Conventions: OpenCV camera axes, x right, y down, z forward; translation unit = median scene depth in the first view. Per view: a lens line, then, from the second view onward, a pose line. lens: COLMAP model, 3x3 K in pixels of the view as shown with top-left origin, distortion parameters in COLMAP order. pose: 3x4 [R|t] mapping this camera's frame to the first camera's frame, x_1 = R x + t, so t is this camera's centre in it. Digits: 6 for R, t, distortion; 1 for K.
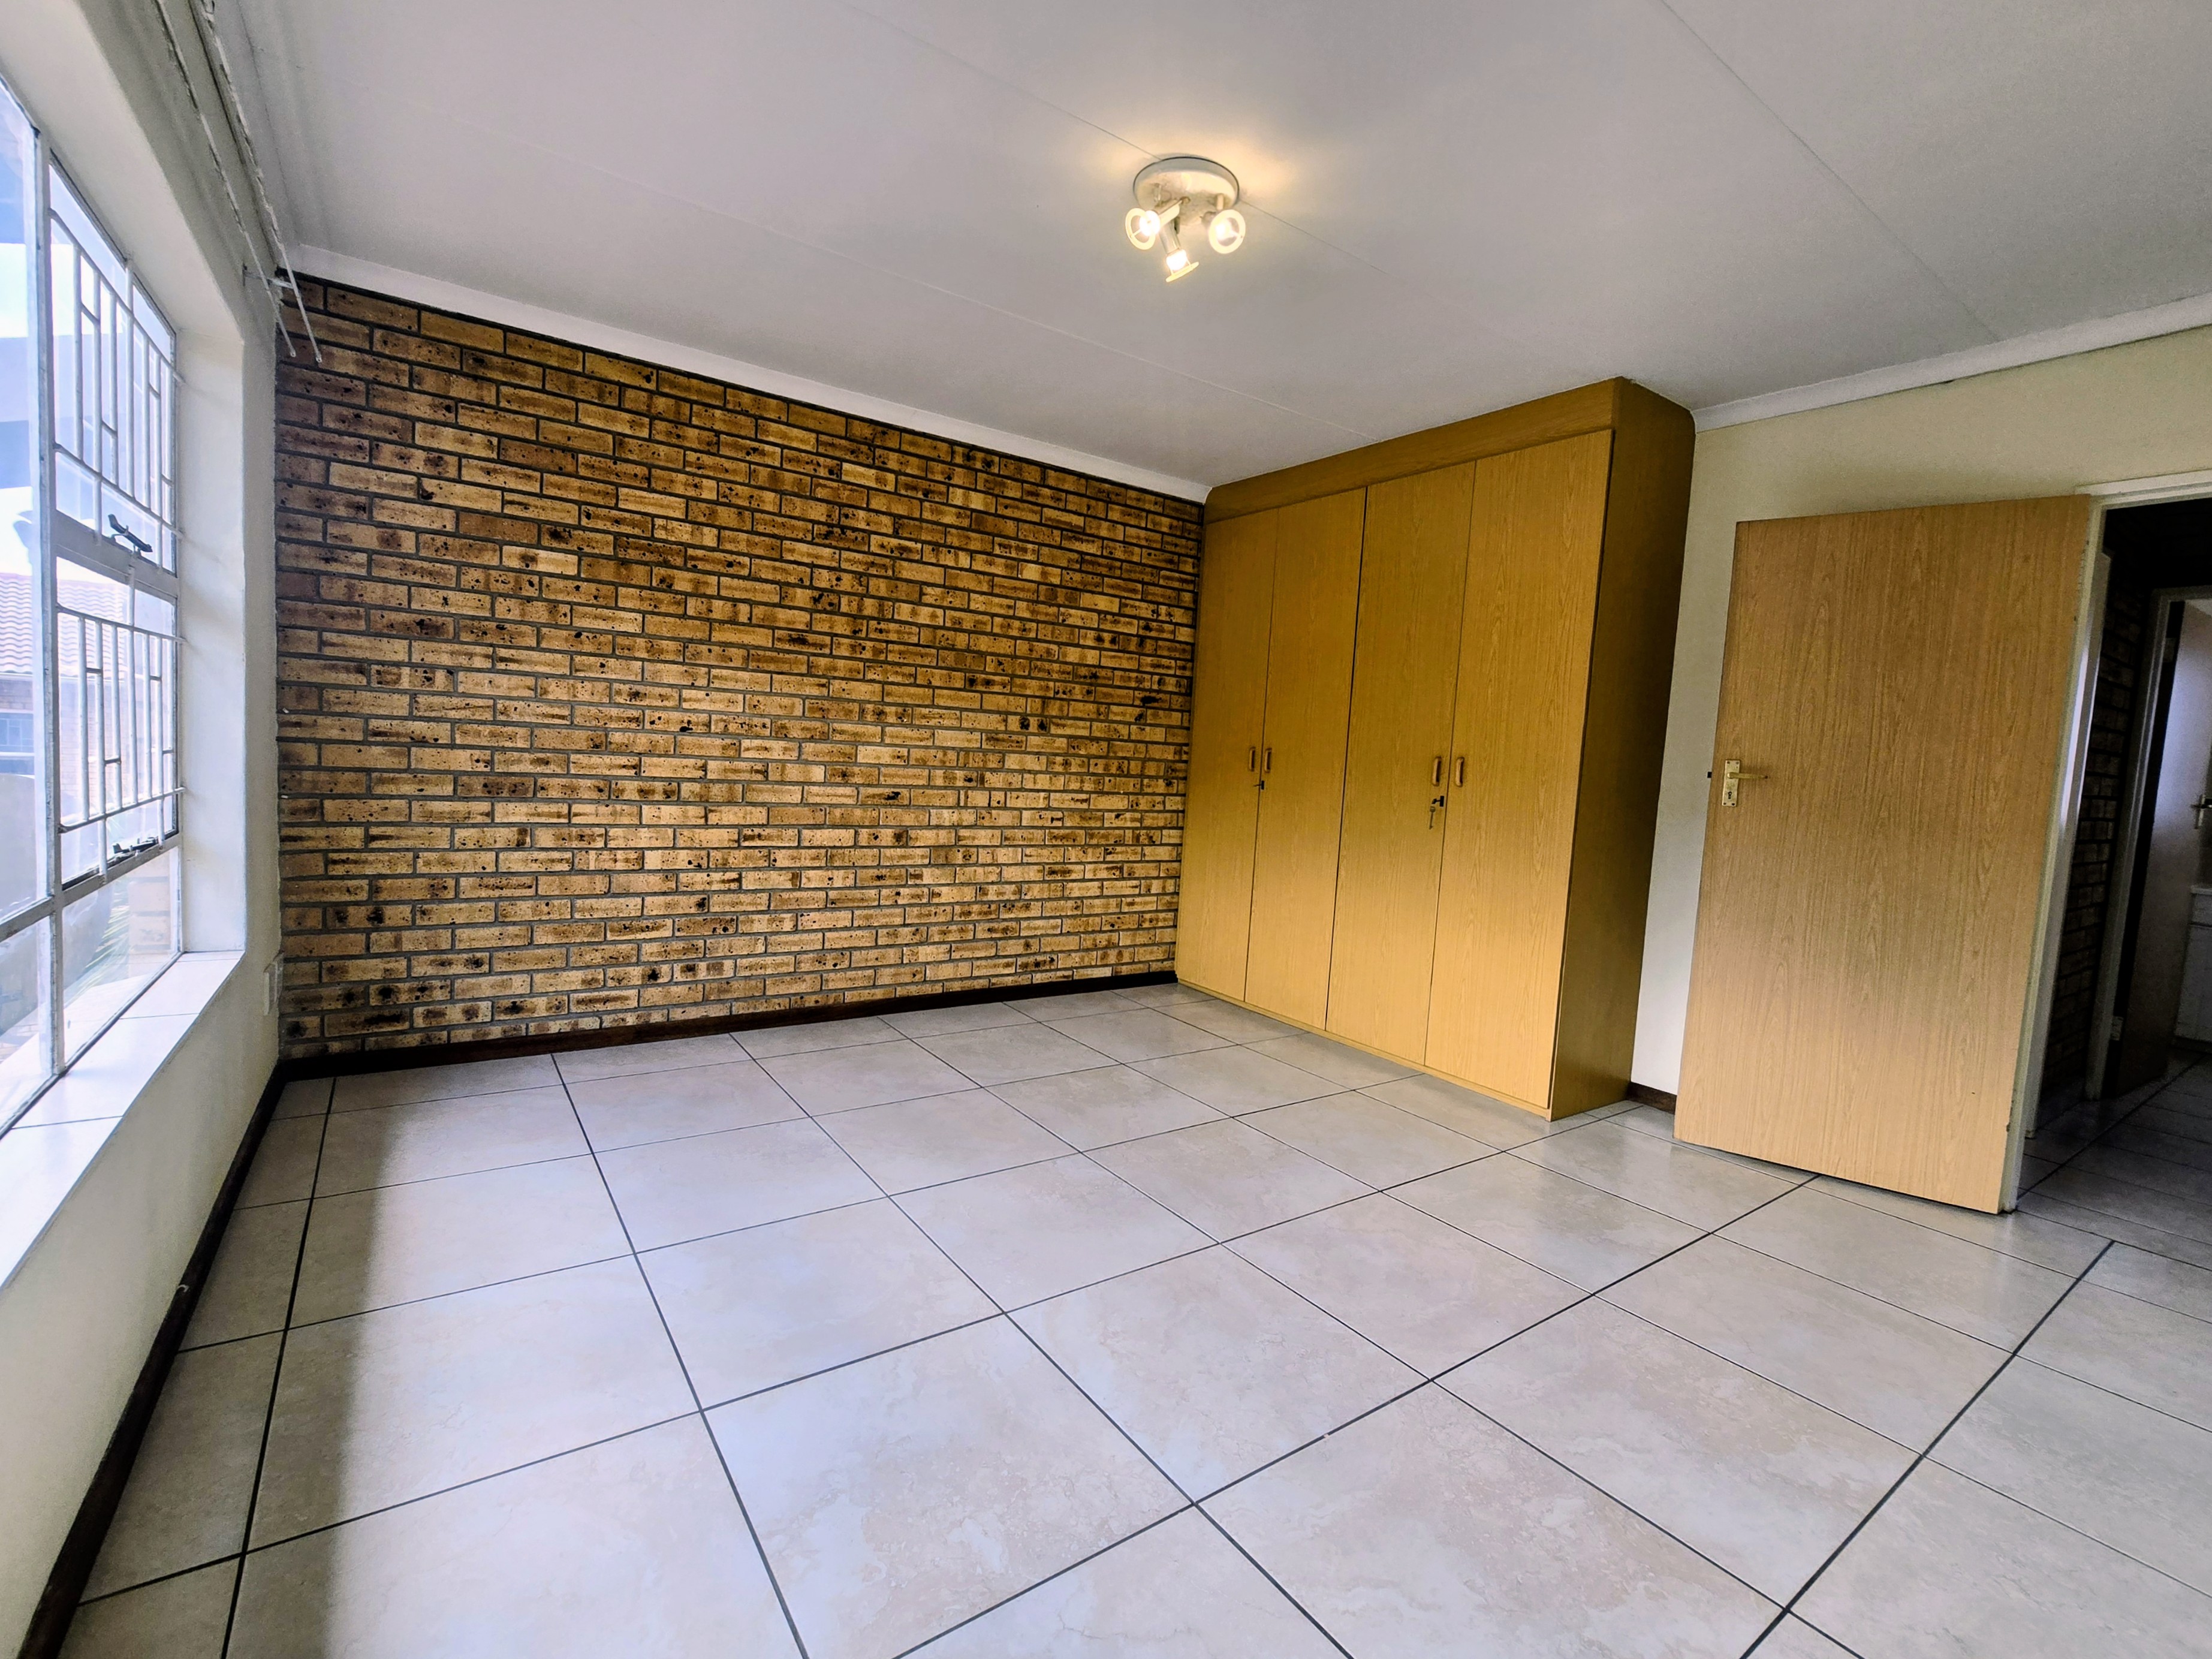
lens RADIAL K [[974.7, 0, 1104.7], [0, 974.7, 822.9], [0, 0, 1]] dist [-0.003127, -0.000045]
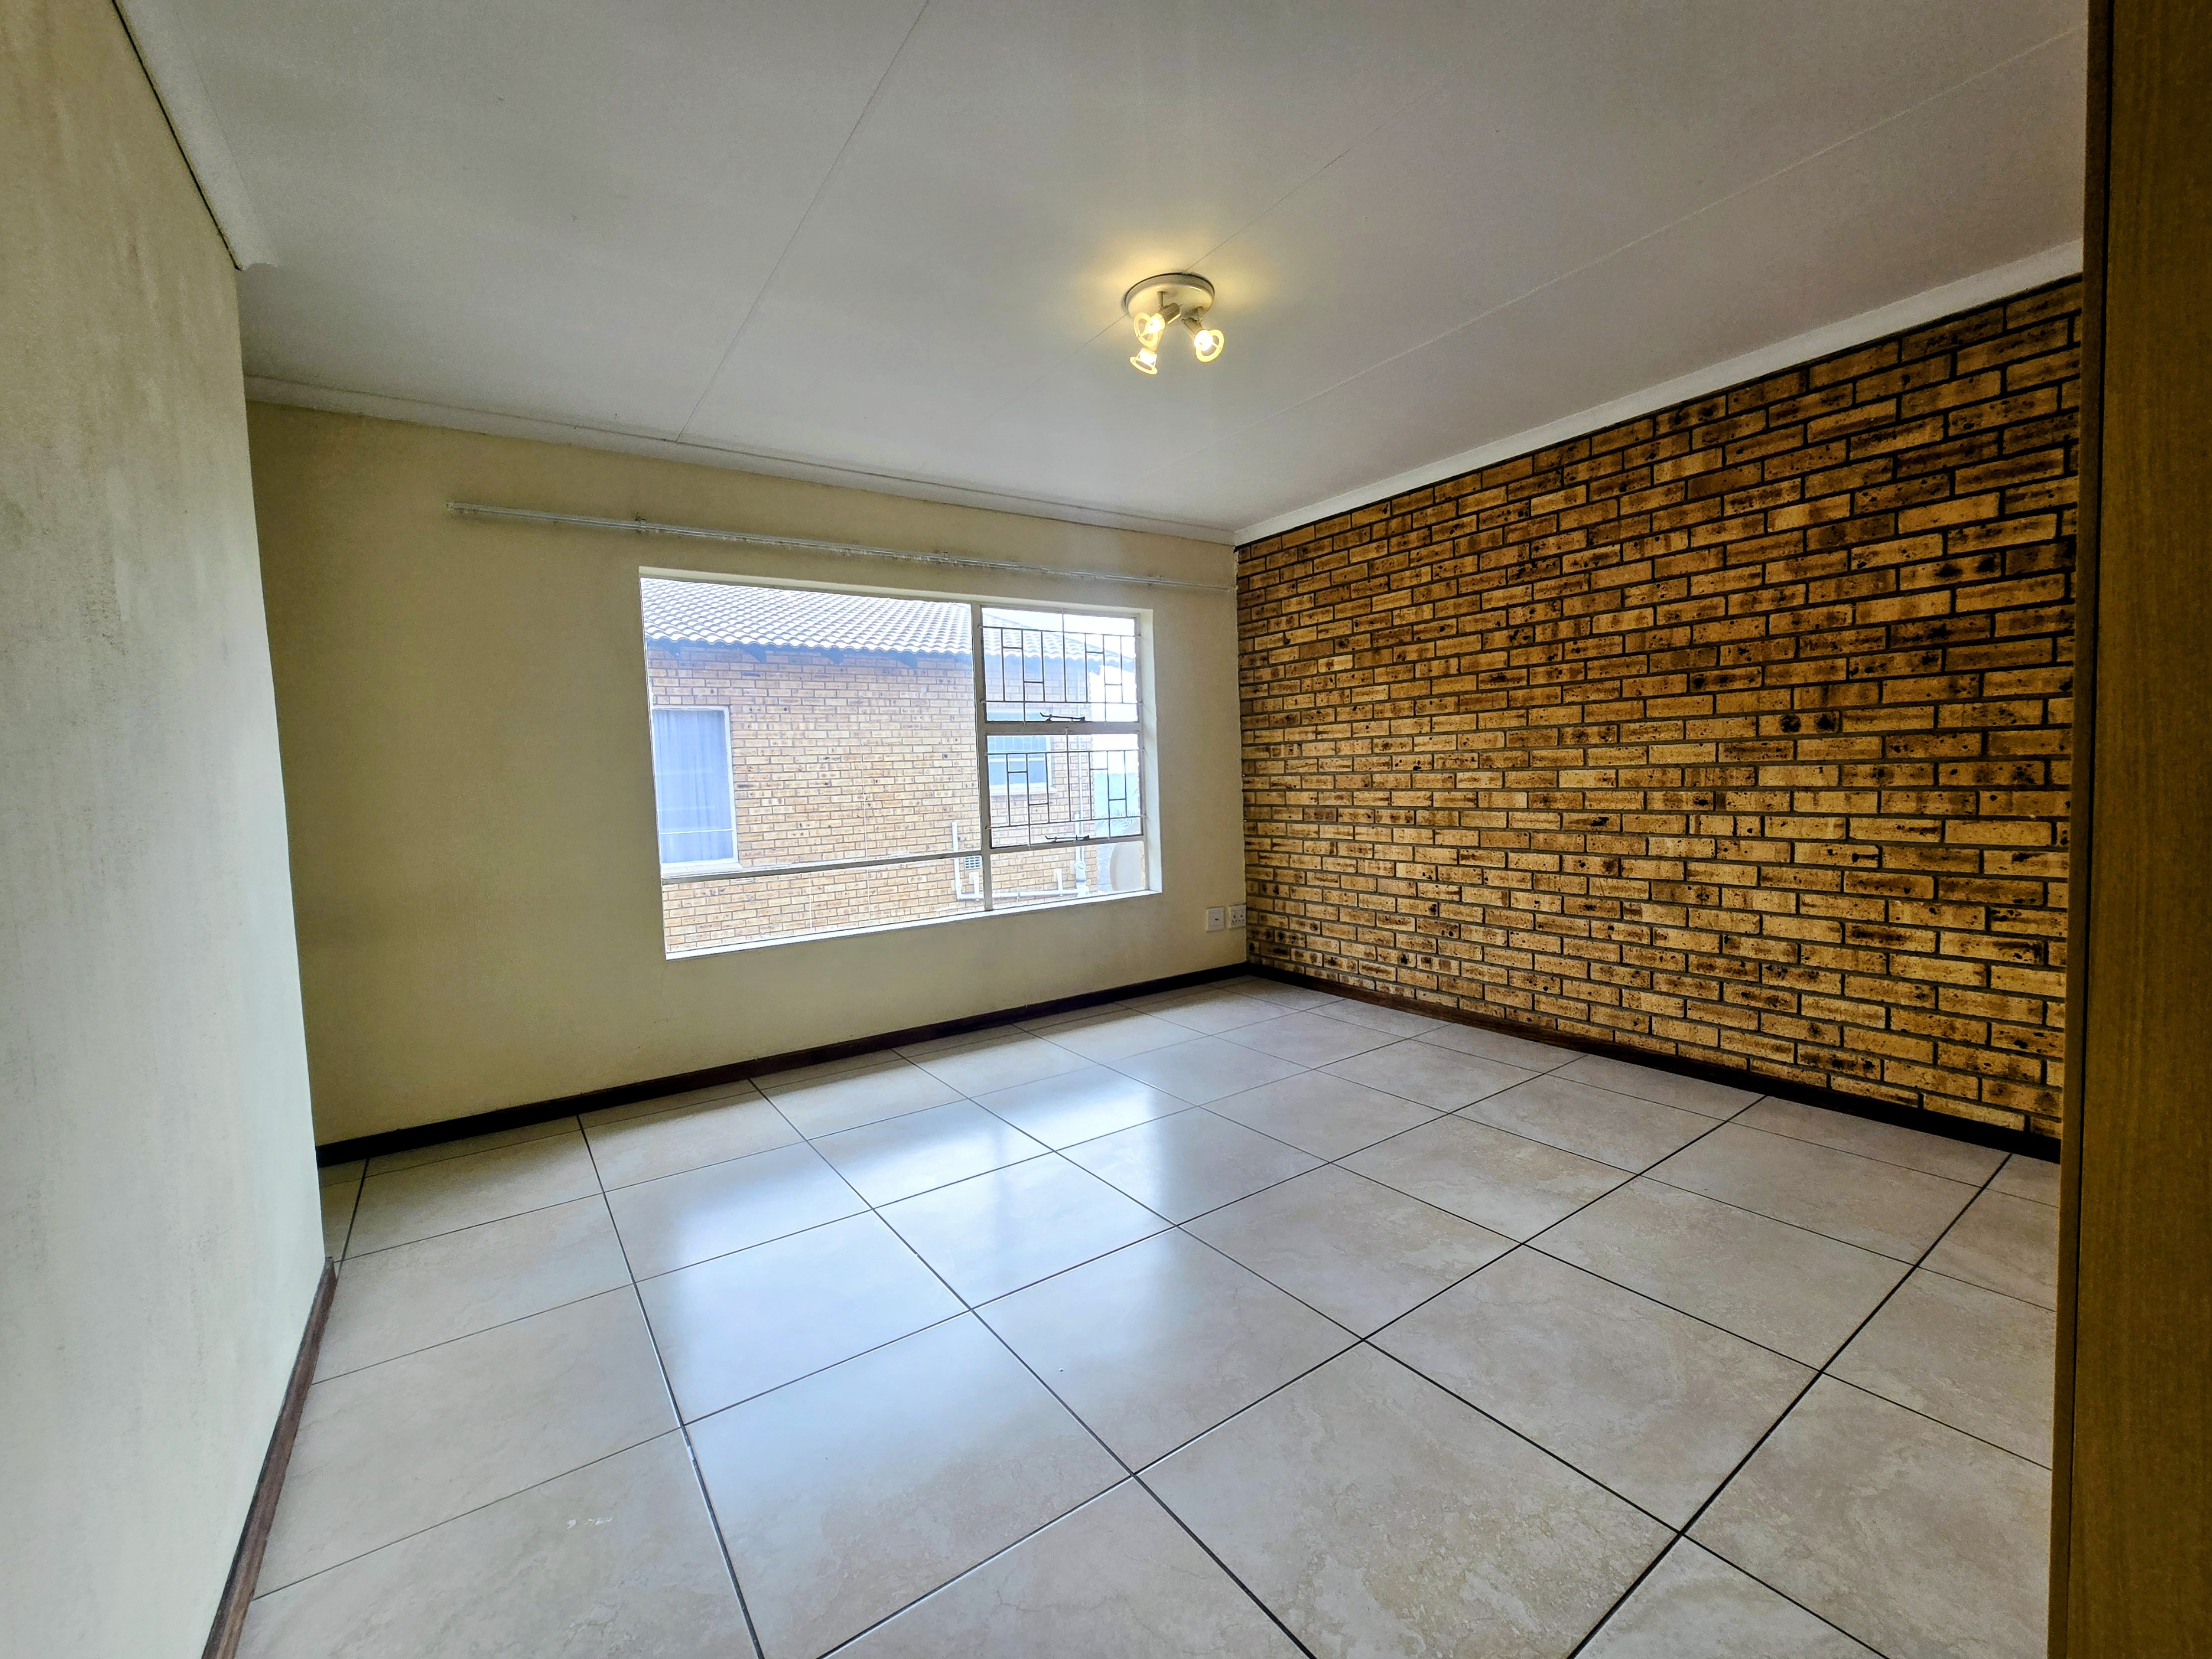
lens RADIAL K [[916.8, 0, 1107.9], [0, 916.8, 827.2], [0, 0, 1]] dist [-0.007713, 0.001755]
pose [[-0.010422, 0.001406, -0.999945, 0.715678], [-0.039121, 0.999233, 0.001813, -0.005788], [0.999180, 0.039137, -0.010359, 0.579194]]
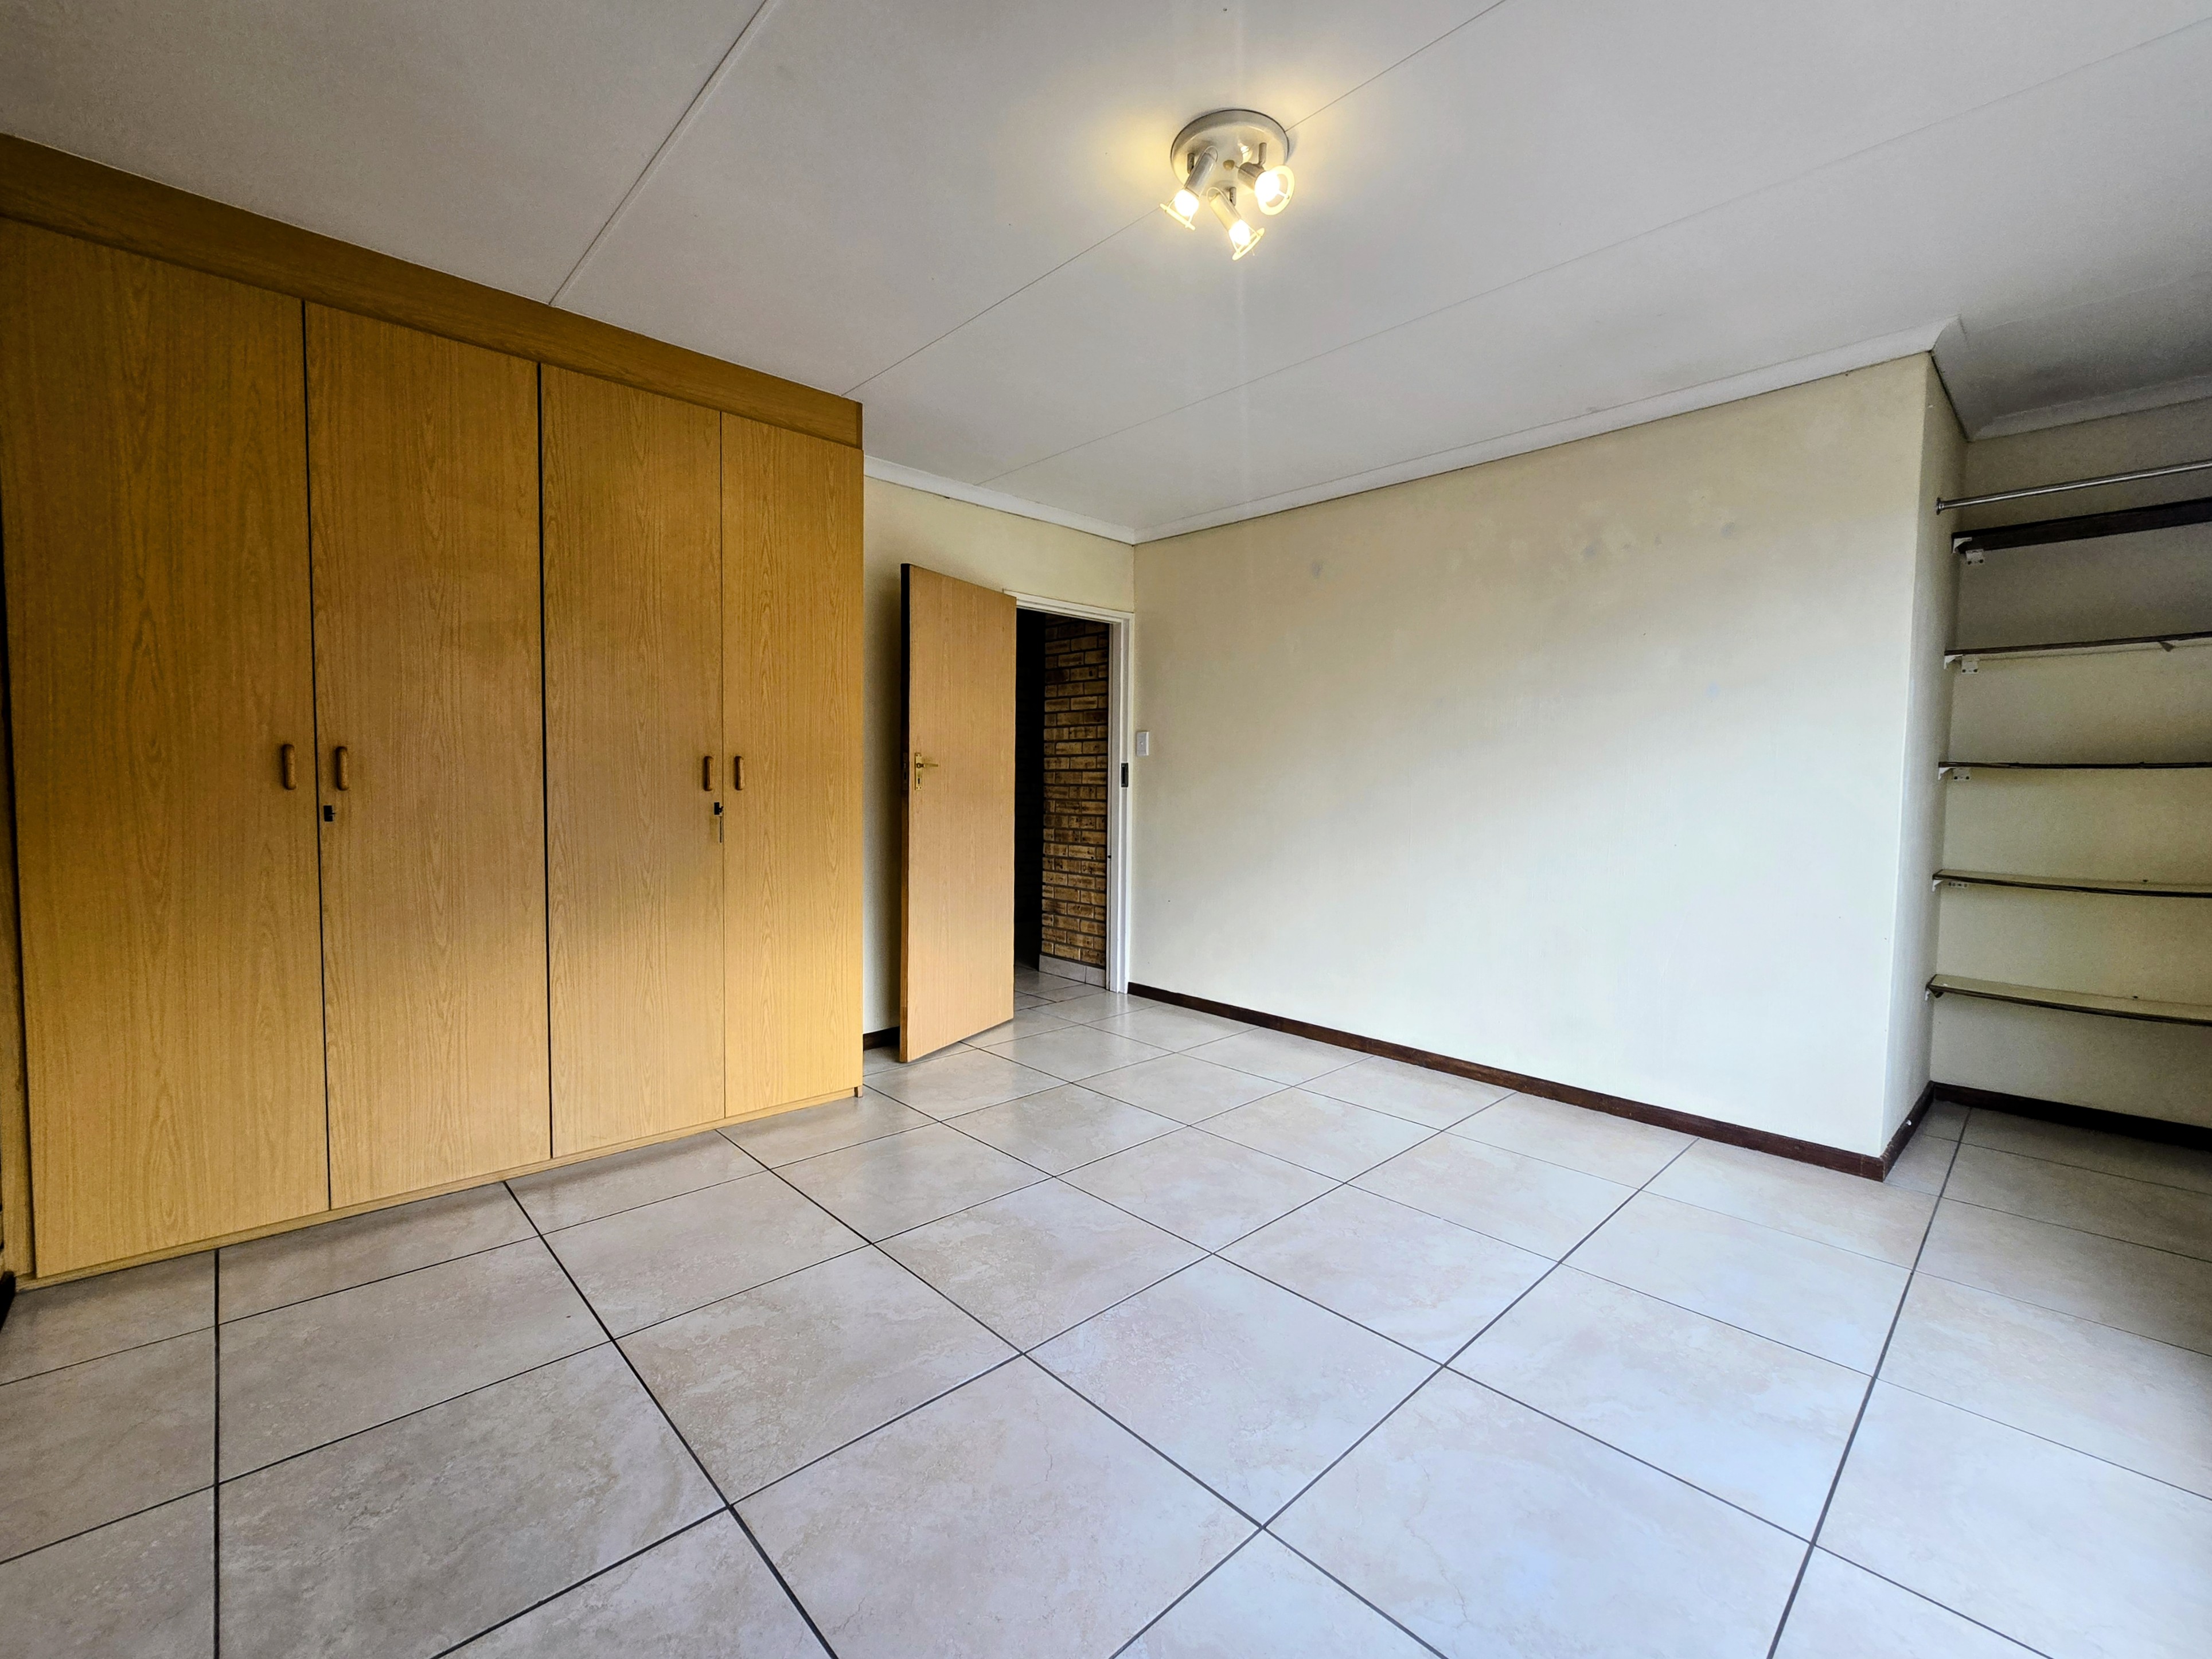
lens RADIAL K [[916.8, 0, 1101.9], [0, 916.8, 829.6], [0, 0, 1]] dist [-0.007713, 0.001755]
pose [[-0.127152, -0.115127, 0.985179, -0.480783], [0.053069, 0.991029, 0.122660, -0.083994], [-0.990462, 0.067879, -0.119902, 0.757648]]
